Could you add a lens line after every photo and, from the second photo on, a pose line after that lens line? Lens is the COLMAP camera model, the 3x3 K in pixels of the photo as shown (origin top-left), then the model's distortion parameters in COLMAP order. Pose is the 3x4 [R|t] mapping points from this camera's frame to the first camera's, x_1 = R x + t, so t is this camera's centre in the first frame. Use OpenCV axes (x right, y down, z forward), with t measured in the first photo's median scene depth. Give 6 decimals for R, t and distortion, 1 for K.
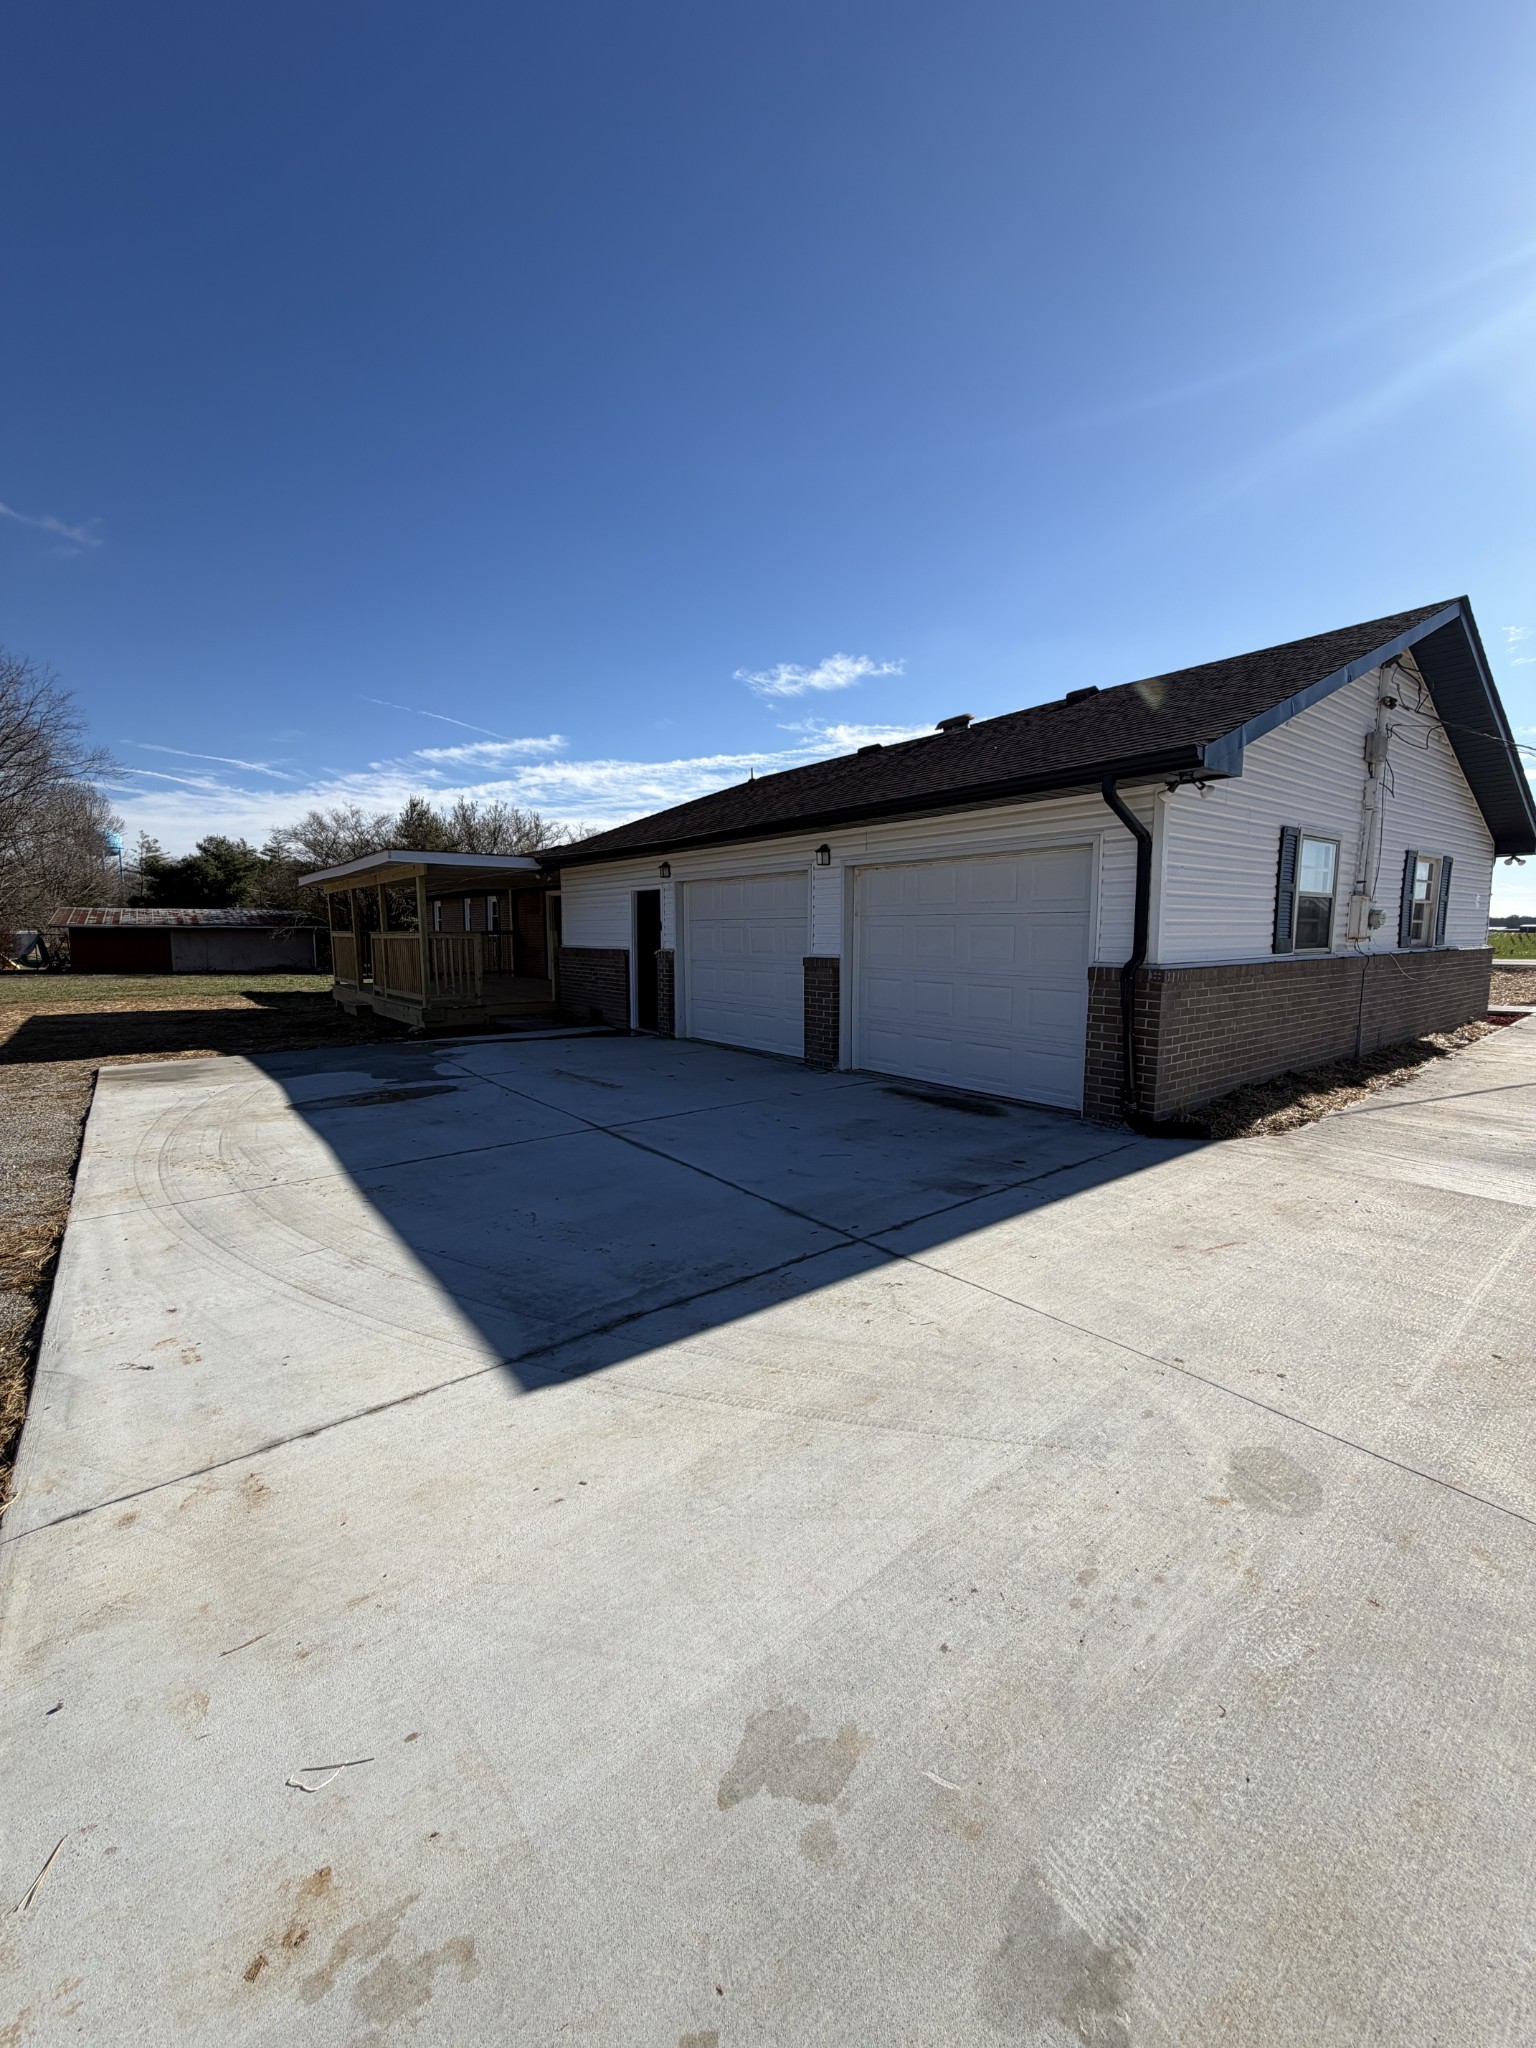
lens RADIAL K [[813.8, 0, 759.3], [0, 813.8, 1021.3], [0, 0, 1]] dist [-0.001627, 0.000364]
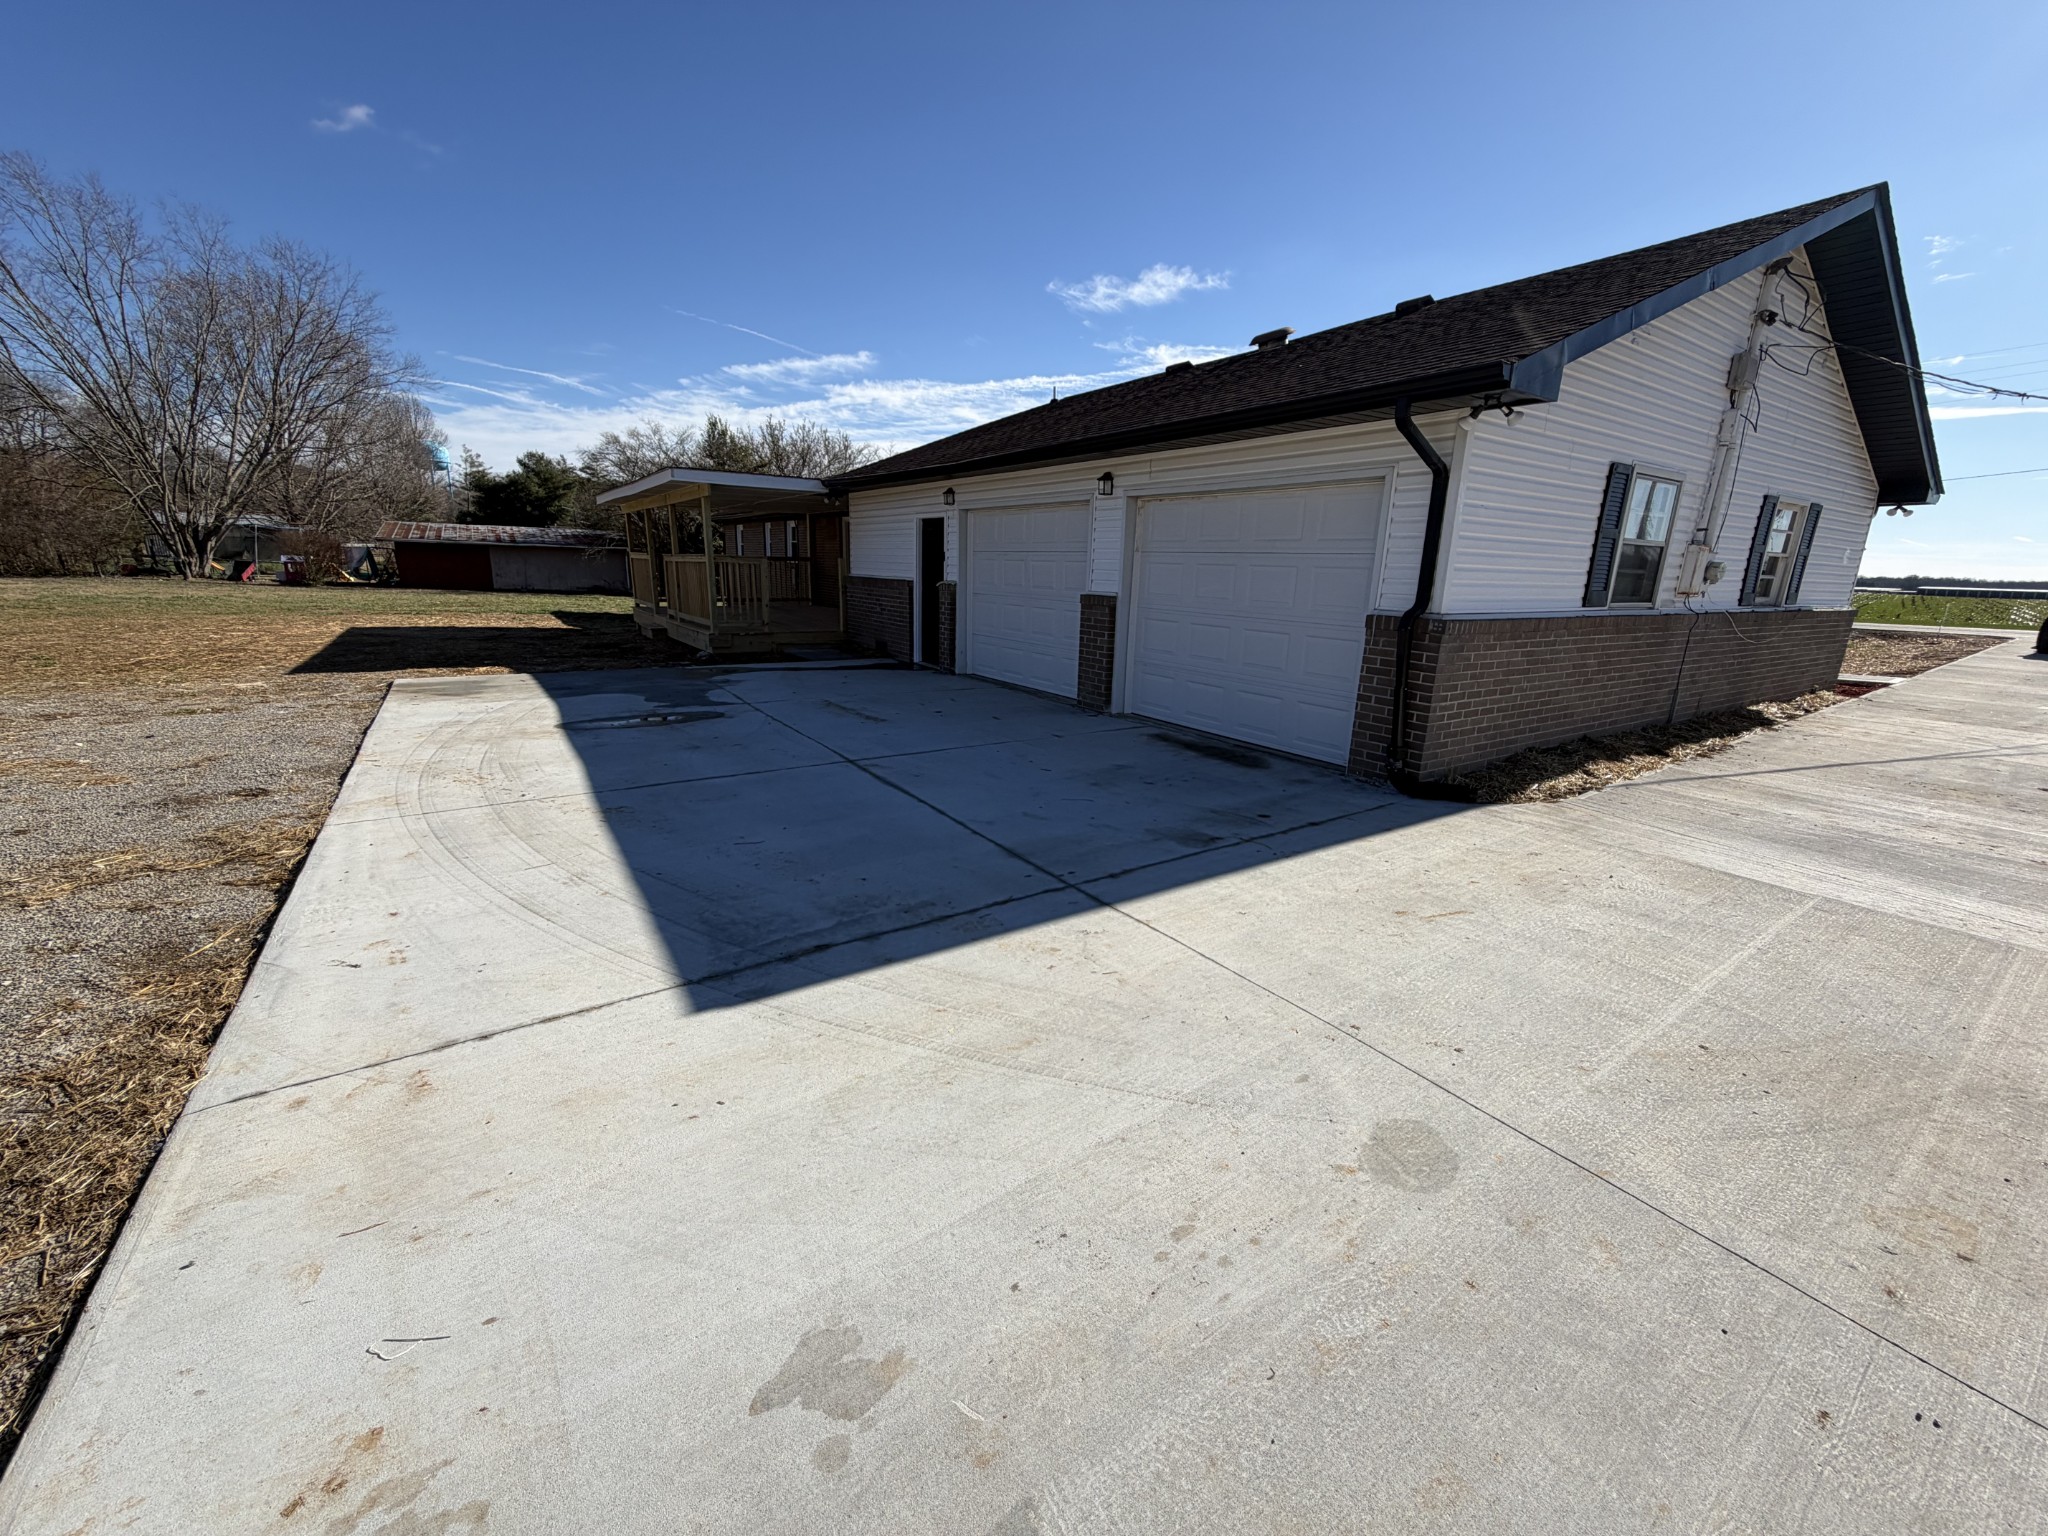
lens RADIAL K [[813.8, 0, 1018.1], [0, 813.8, 772.0], [0, 0, 1]] dist [-0.001627, 0.000364]
pose [[0.996502, 0.048685, -0.067923, 0.128413], [-0.038910, 0.989603, 0.138461, -0.002530], [0.073958, -0.135334, 0.988036, 0.041022]]
